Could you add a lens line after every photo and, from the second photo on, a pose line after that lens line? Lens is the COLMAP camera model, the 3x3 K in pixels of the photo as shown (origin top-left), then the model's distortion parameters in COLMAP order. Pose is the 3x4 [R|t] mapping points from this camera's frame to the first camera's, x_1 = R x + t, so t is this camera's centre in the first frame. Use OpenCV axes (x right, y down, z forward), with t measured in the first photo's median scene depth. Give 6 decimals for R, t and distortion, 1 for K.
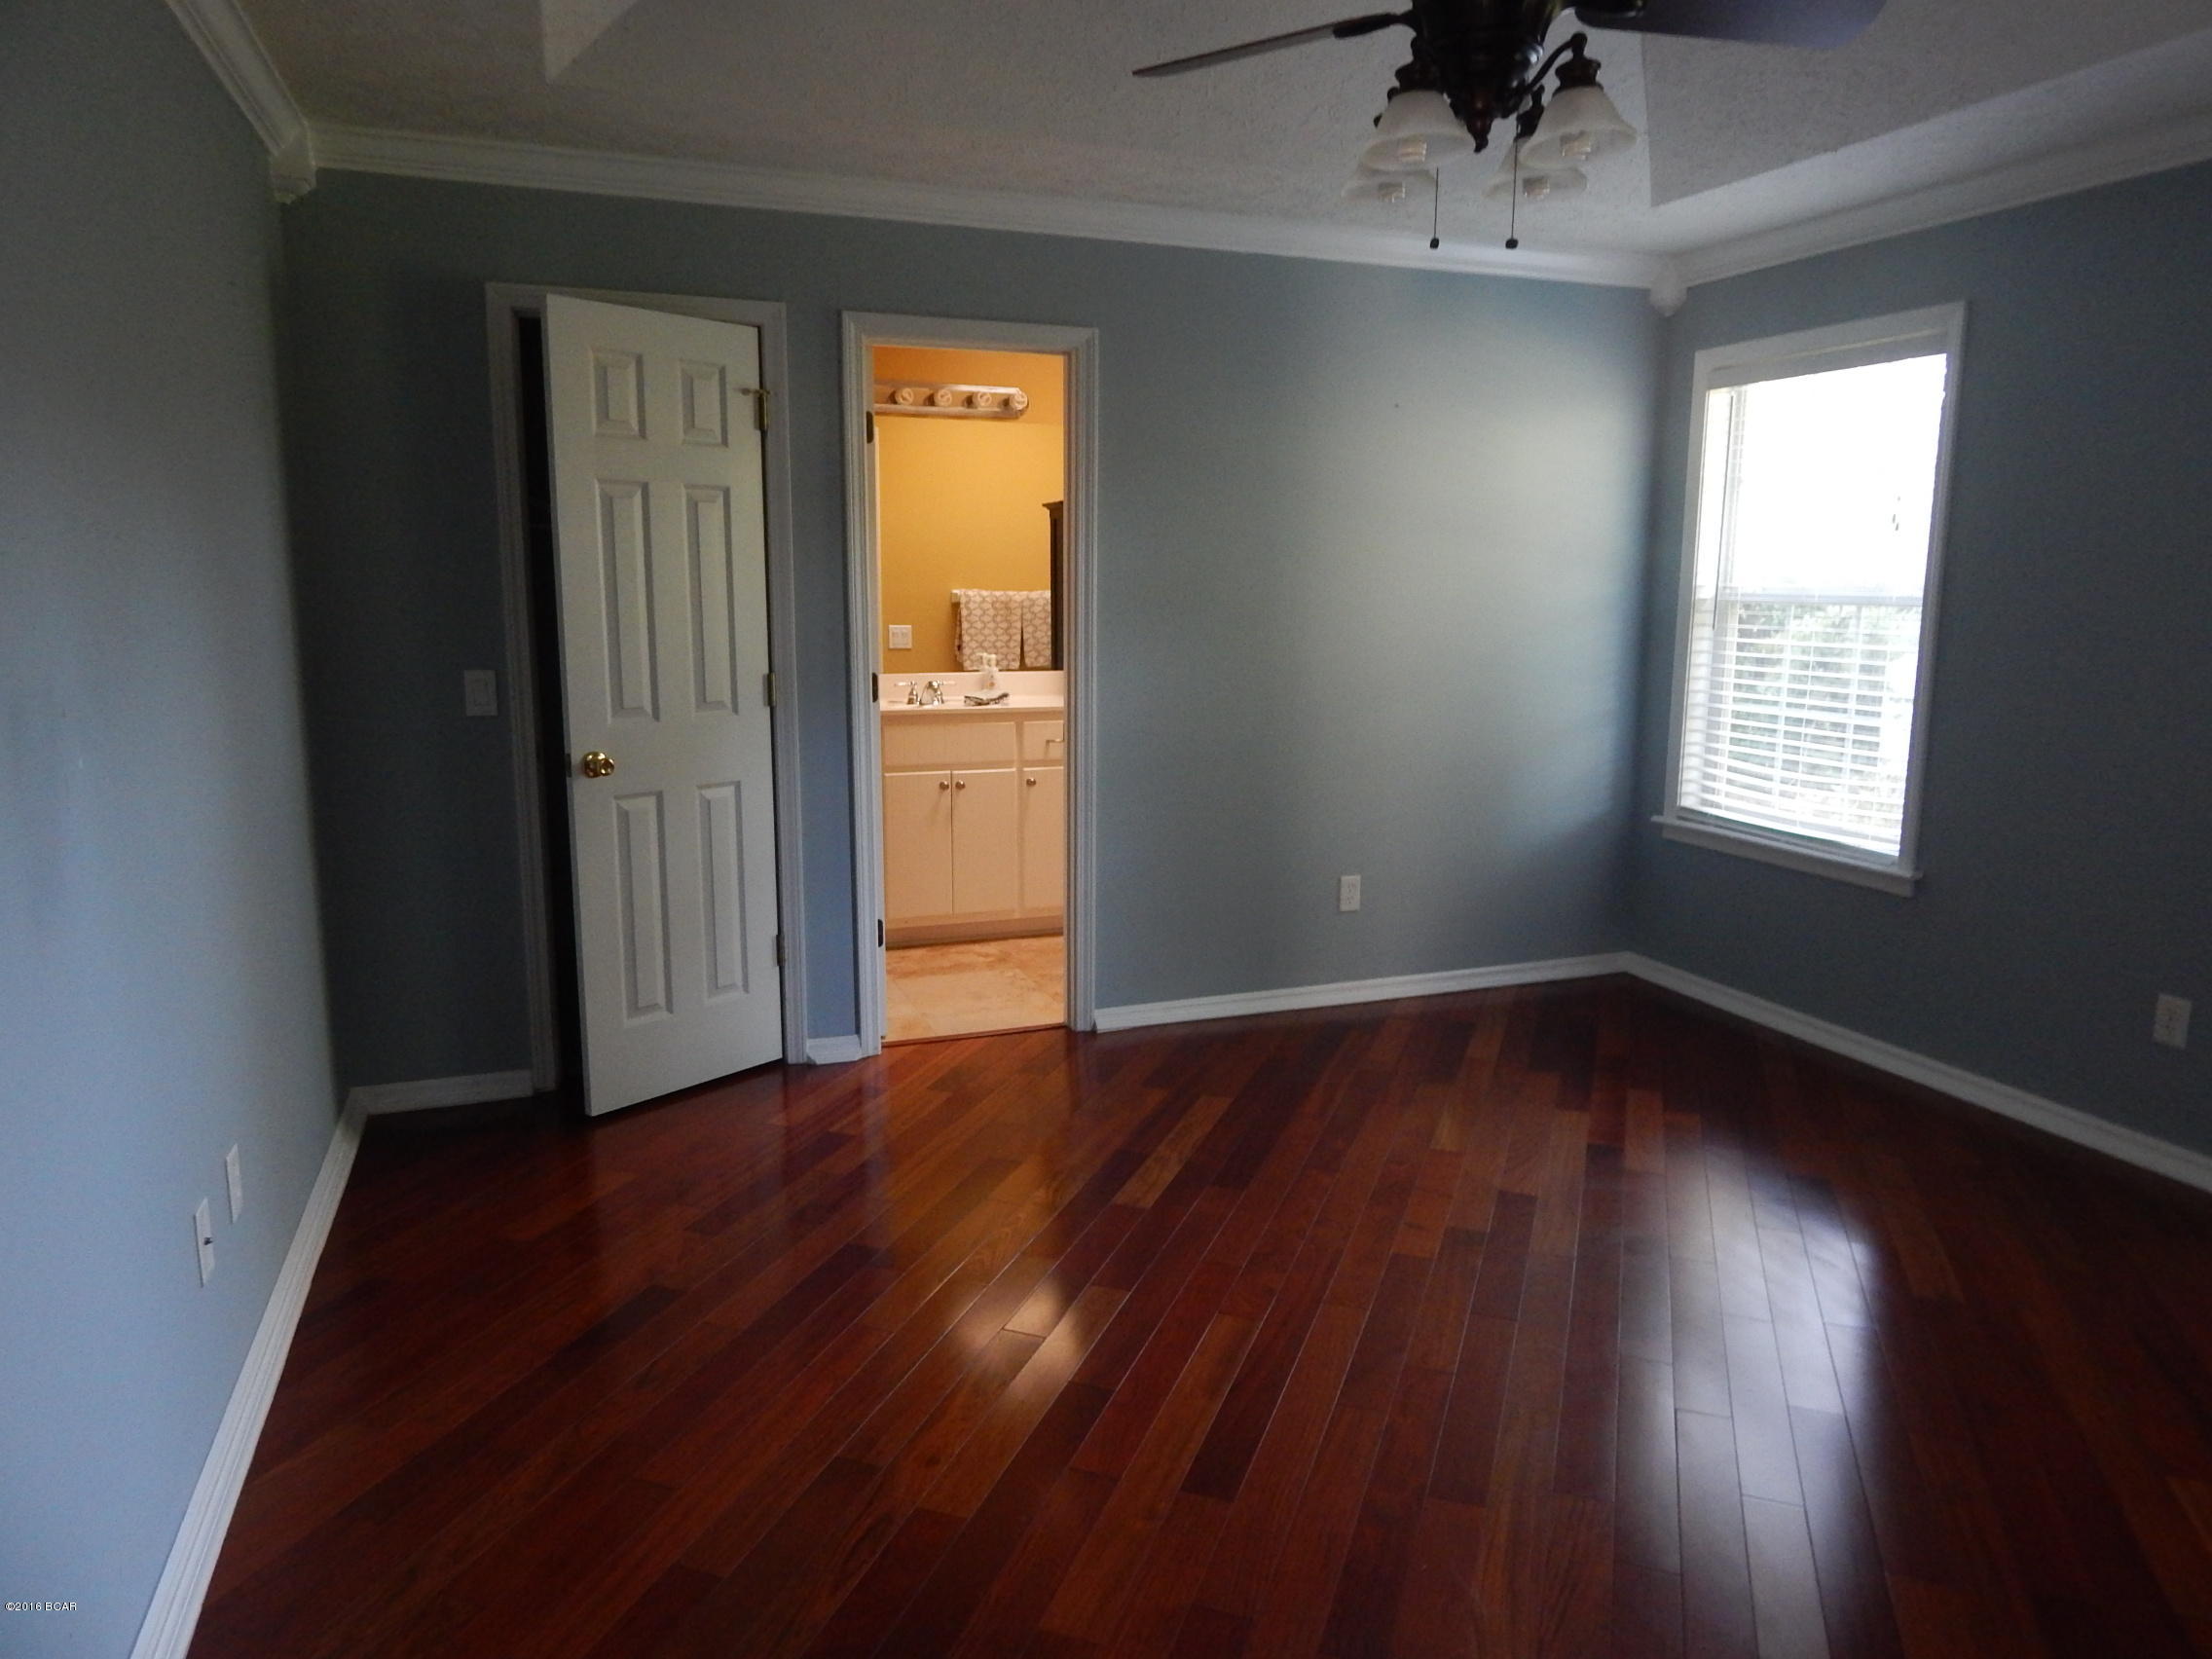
lens RADIAL K [[1450.1, 0, 1107.4], [0, 1450.1, 831.4], [0, 0, 1]] dist [0.008447, 0.002607]
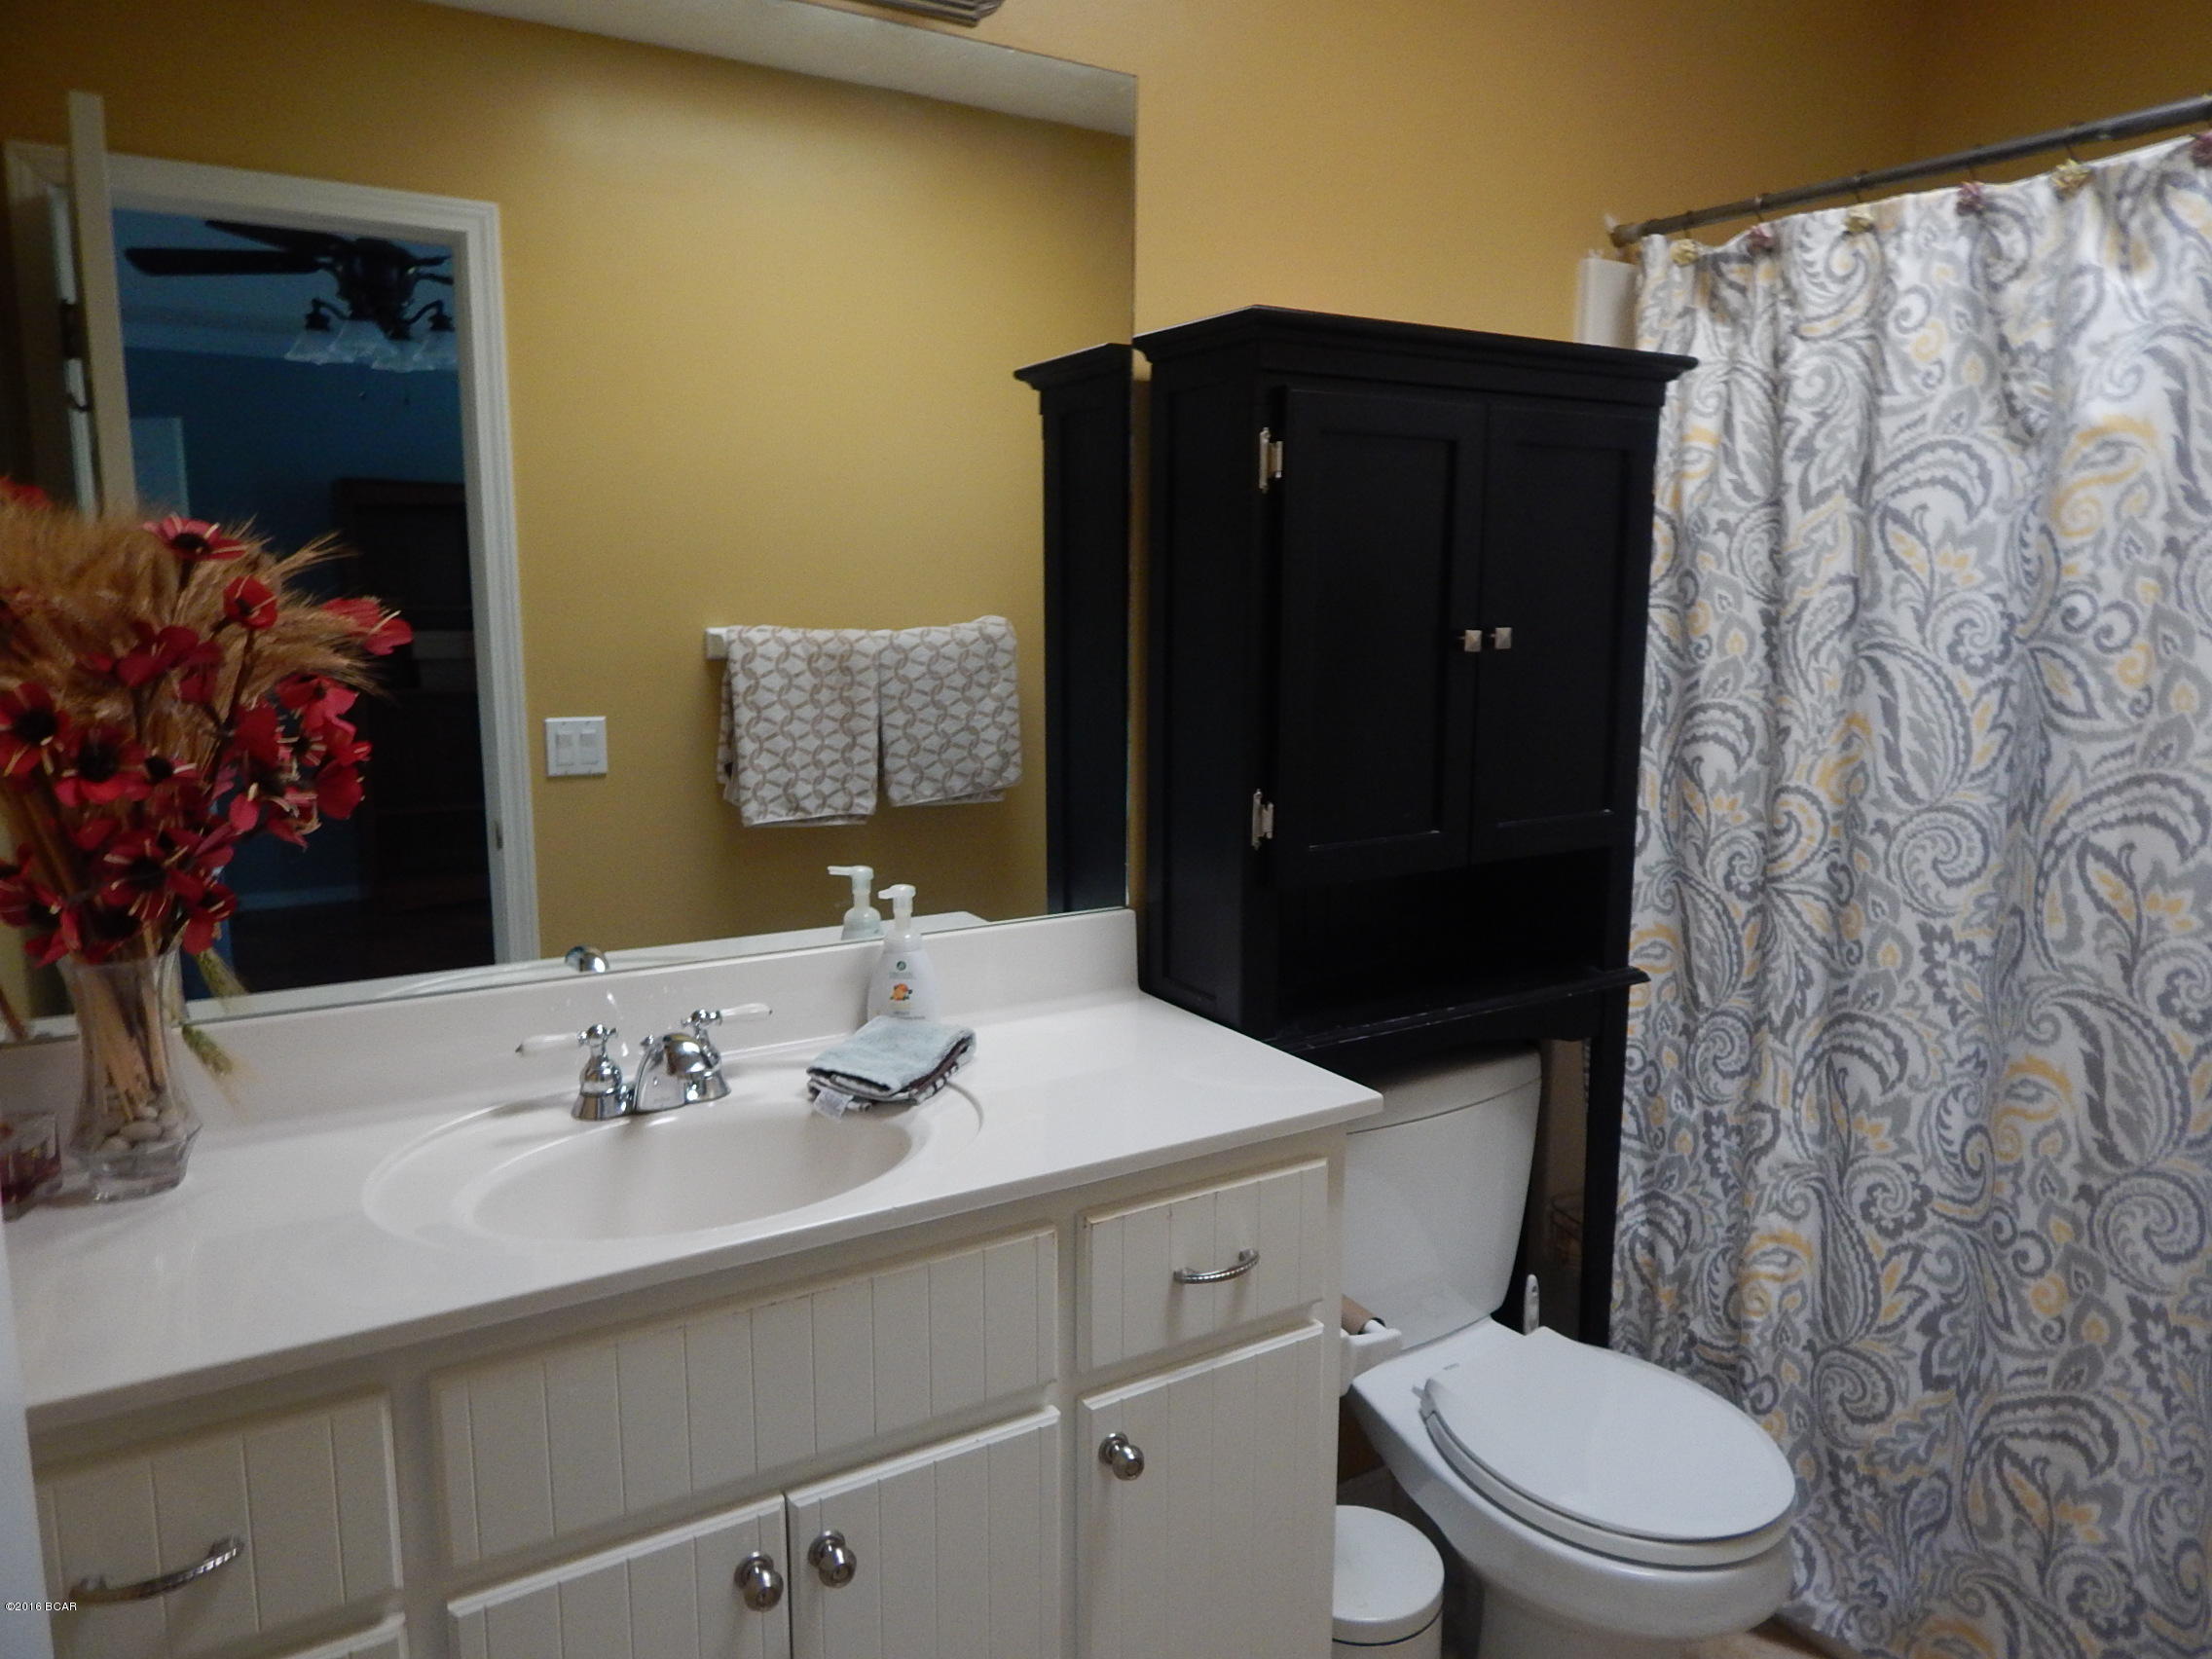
lens RADIAL K [[1450.1, 0, 1104.6], [0, 1450.1, 831.2], [0, 0, 1]] dist [0.008447, 0.002607]
pose [[0.982958, -0.029991, 0.181365, -0.072959], [0.030656, 0.999530, -0.000863, -0.105438], [-0.181254, 0.006408, 0.983415, 0.579021]]
